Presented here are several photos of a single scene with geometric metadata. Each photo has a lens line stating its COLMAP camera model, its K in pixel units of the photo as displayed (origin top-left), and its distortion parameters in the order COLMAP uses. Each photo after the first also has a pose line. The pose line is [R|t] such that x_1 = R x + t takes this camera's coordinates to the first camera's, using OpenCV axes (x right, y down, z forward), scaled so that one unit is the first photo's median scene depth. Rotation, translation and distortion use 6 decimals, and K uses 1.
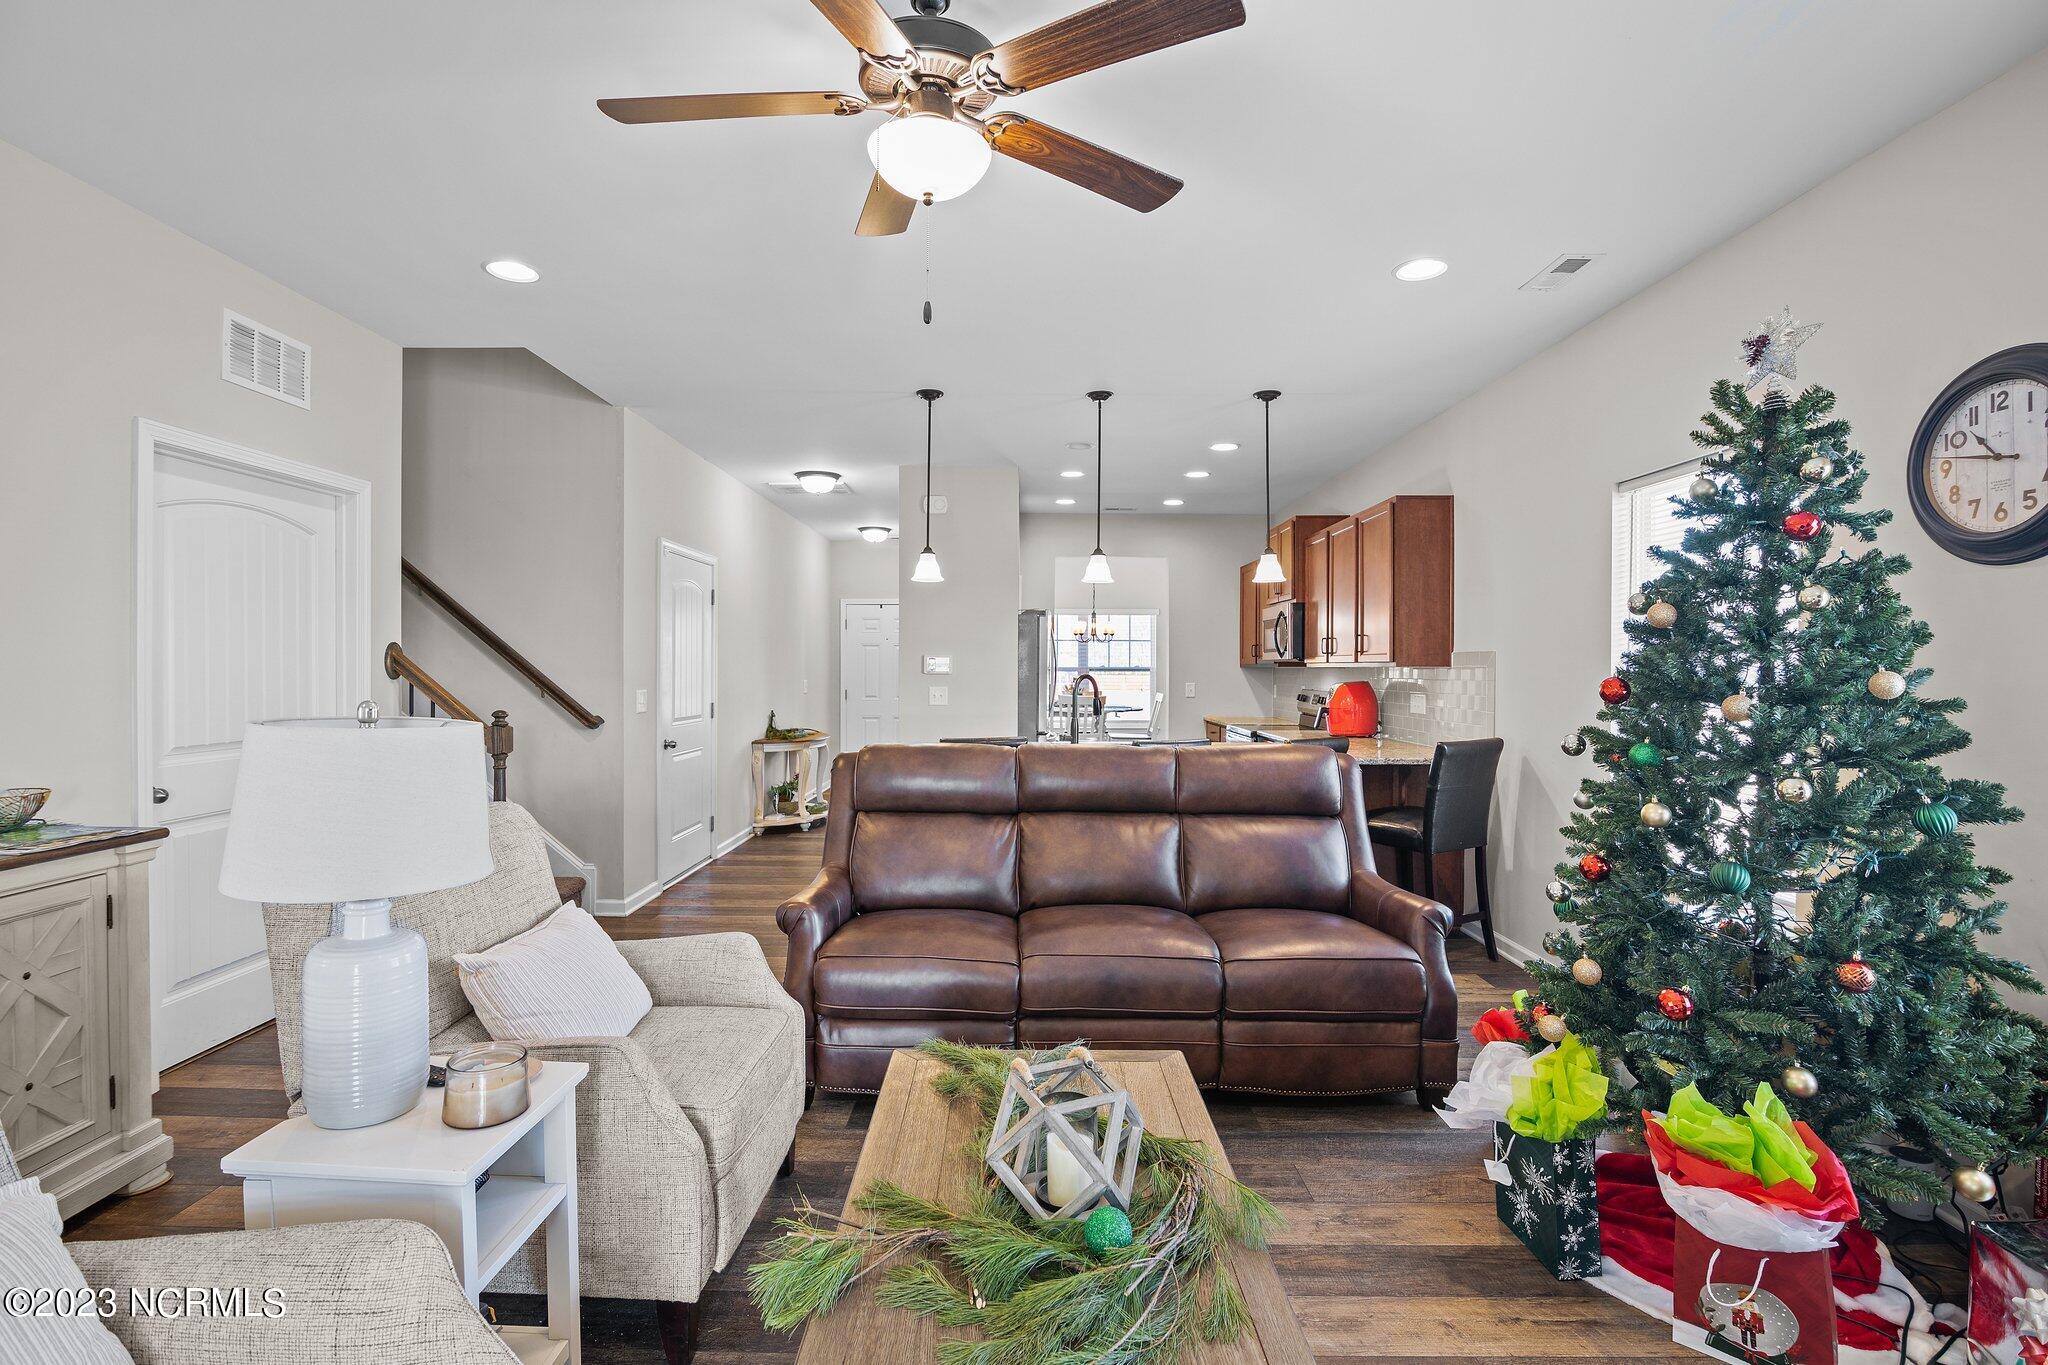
lens RADIAL K [[935.7, 0, 1006.0], [0, 935.7, 670.1], [0, 0, 1]] dist [-0.019110, 0.000270]
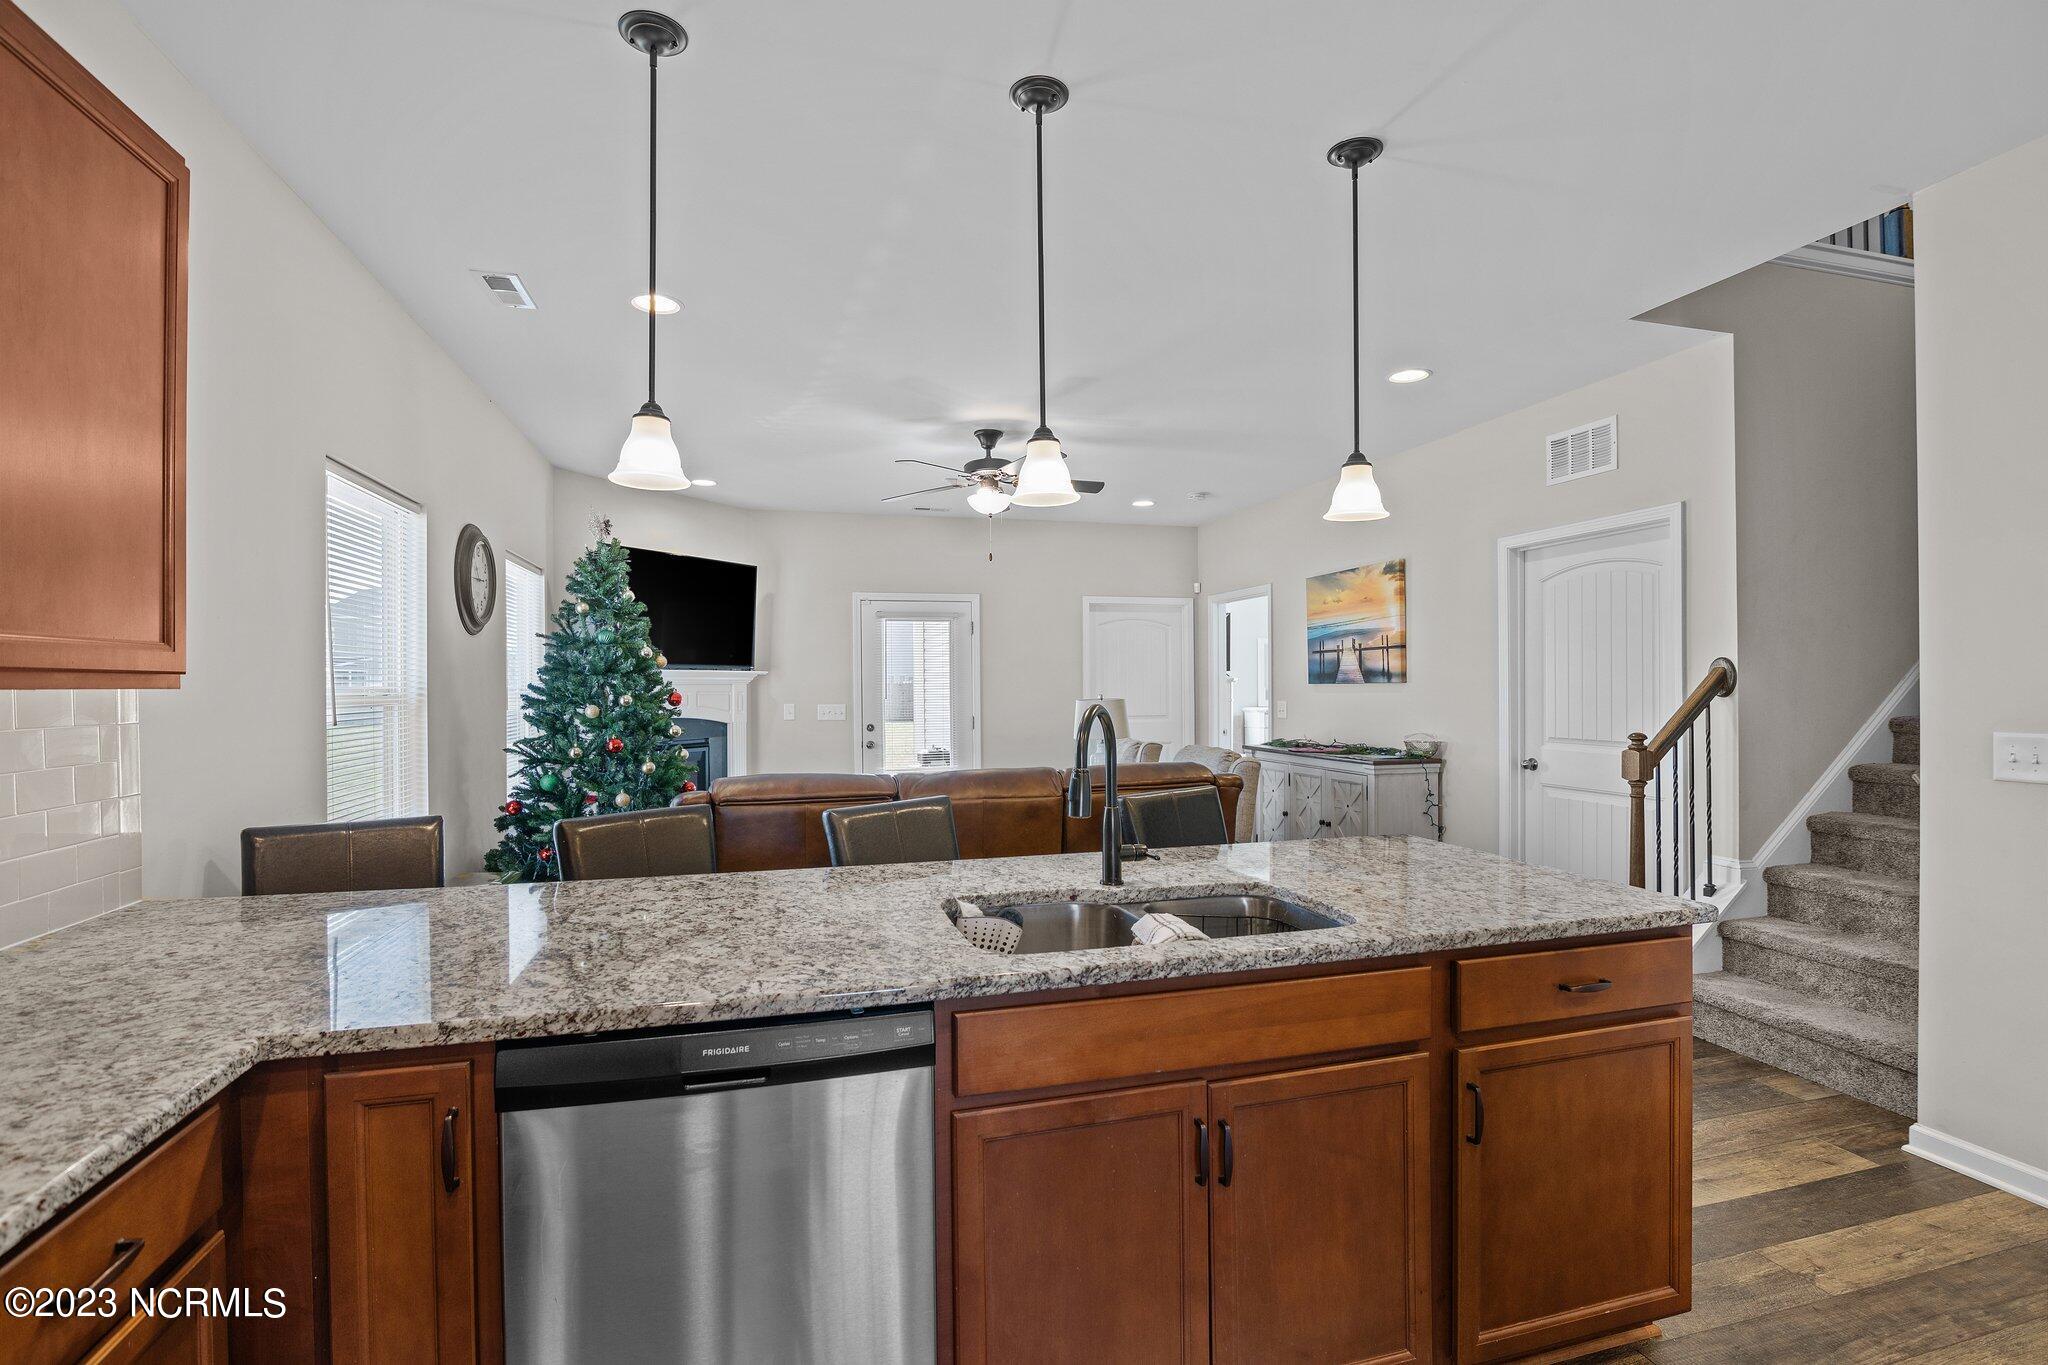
lens RADIAL K [[935.7, 0, 1010.2], [0, 935.7, 681.2], [0, 0, 1]] dist [-0.019110, 0.000270]
pose [[-0.960531, 0.001446, -0.278169, 0.339779], [0.001776, 0.999998, -0.000933, -0.008040], [0.278167, -0.001390, -0.960532, 1.991672]]
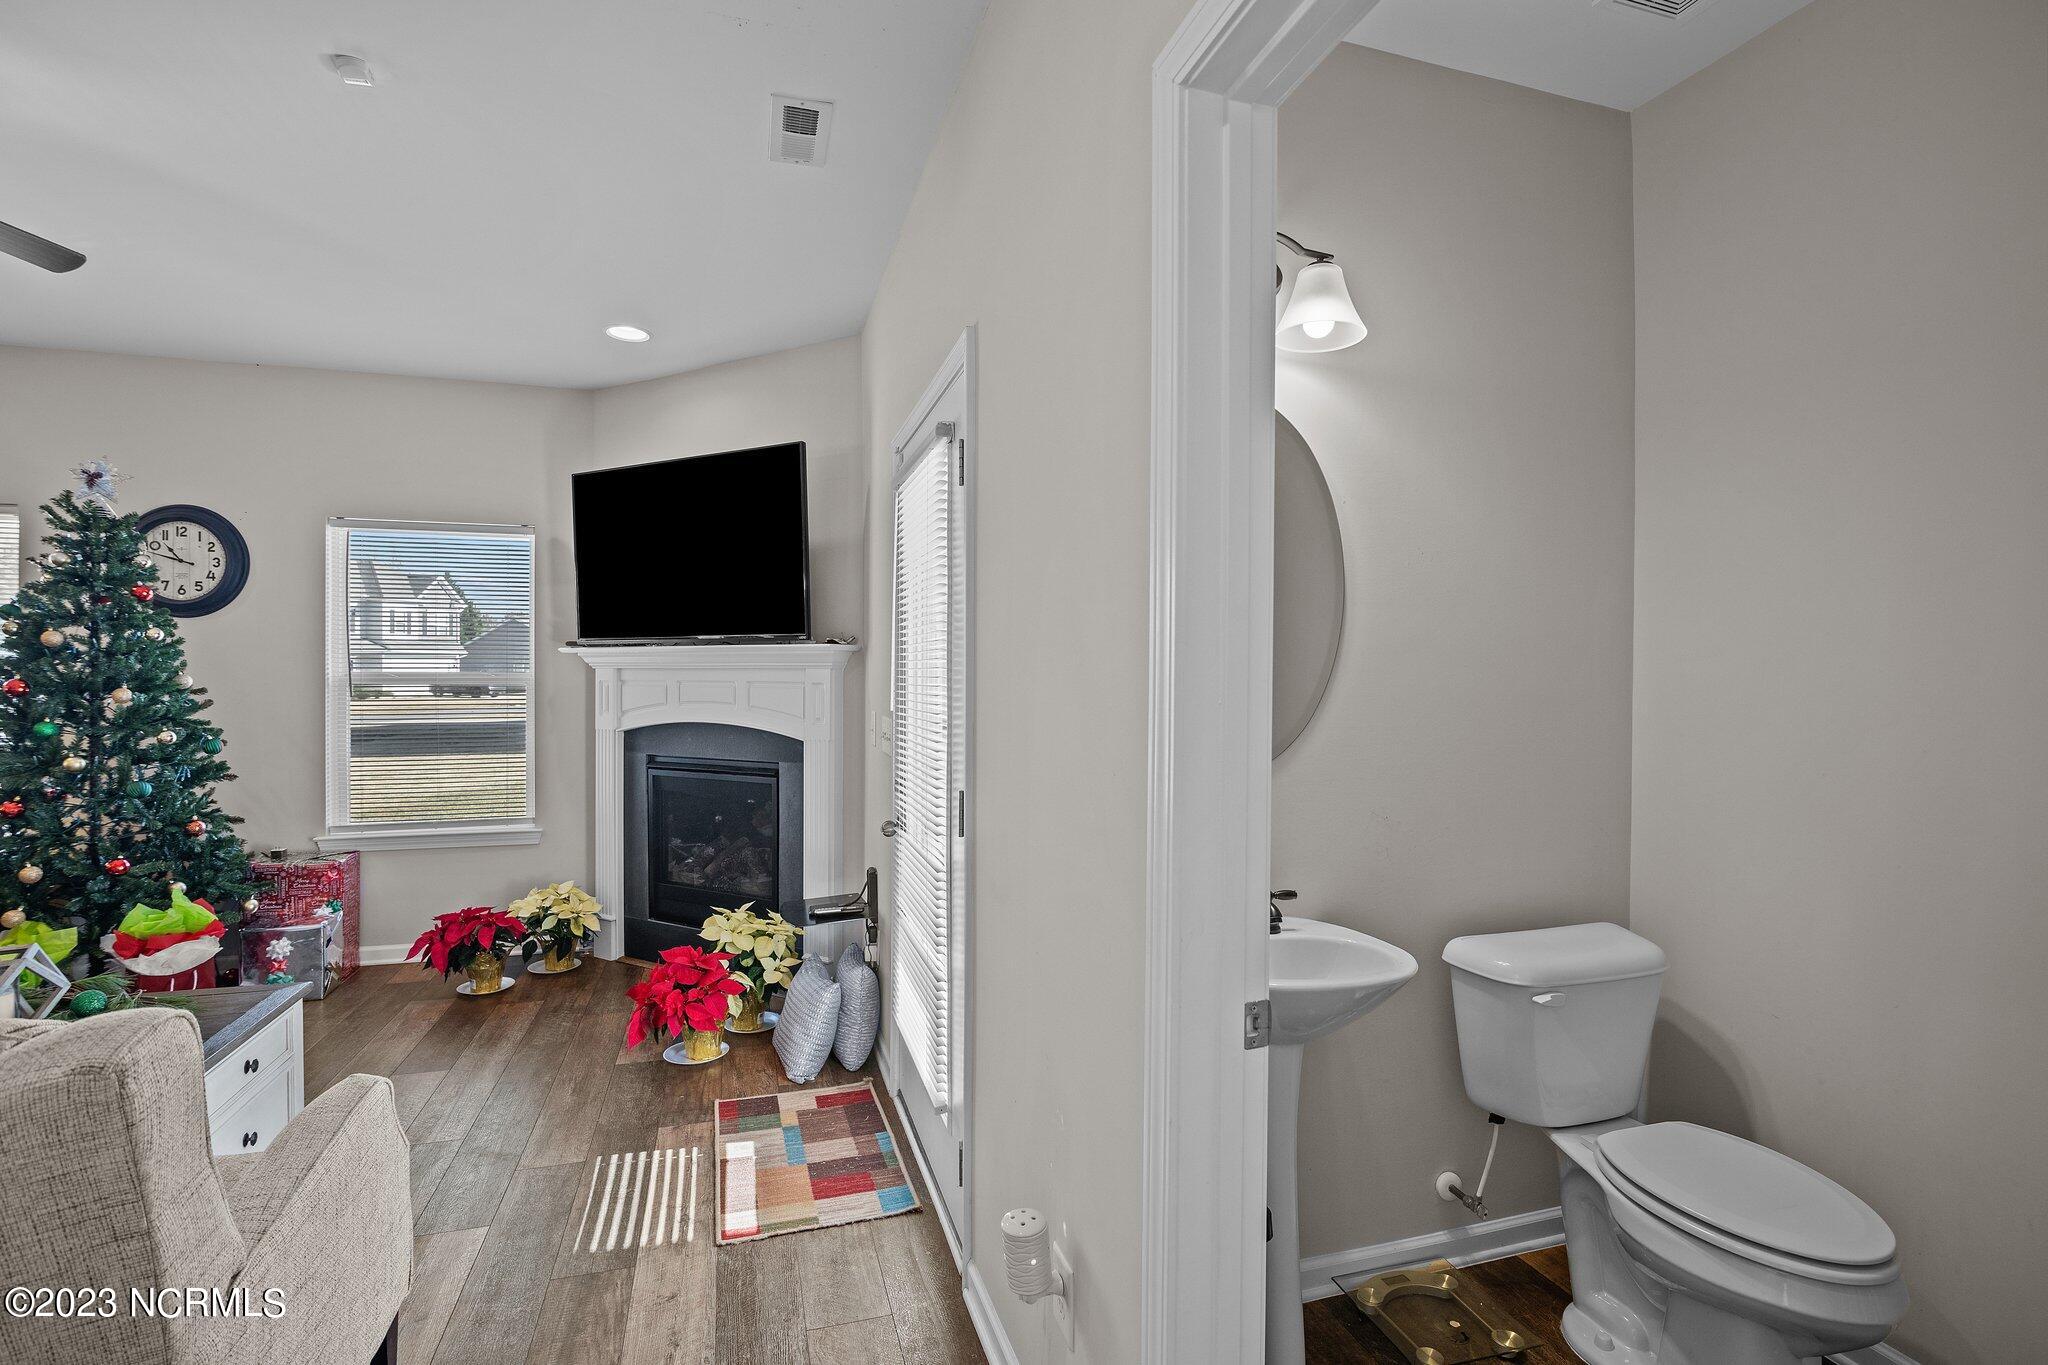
lens RADIAL K [[935.7, 0, 1022.5], [0, 935.7, 679.5], [0, 0, 1]] dist [-0.019110, 0.000270]
pose [[-0.311350, -0.009584, 0.950247, -0.792129], [-0.000226, 0.999950, 0.010011, -0.003184], [-0.950295, 0.002903, -0.311337, -0.042046]]
